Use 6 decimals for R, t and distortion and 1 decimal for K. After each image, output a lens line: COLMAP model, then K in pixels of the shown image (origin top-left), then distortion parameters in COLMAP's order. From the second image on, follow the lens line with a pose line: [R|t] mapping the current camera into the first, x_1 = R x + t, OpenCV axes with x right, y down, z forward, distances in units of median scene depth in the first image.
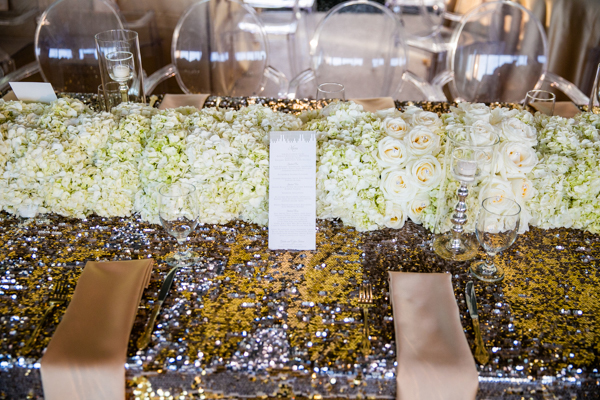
lens RADIAL K [[670.7, 0, 299.1], [0, 670.7, 200.3], [0, 0, 1]] dist [0.000809, 0.000000]
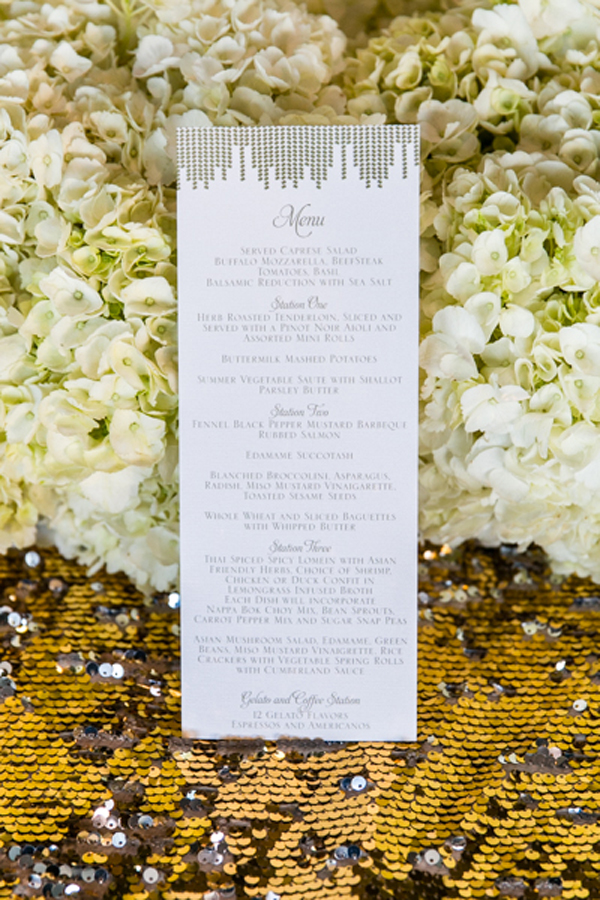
lens RADIAL K [[1887.7, 0, 301.4], [0, 1887.7, 449.6], [0, 0, 1]] dist [-0.009041, 0.000000]
pose [[0.999913, -0.007508, -0.010882, -0.002905], [0.010029, 0.967074, 0.254298, -0.148858], [0.008614, -0.254385, 0.967065, 0.462596]]
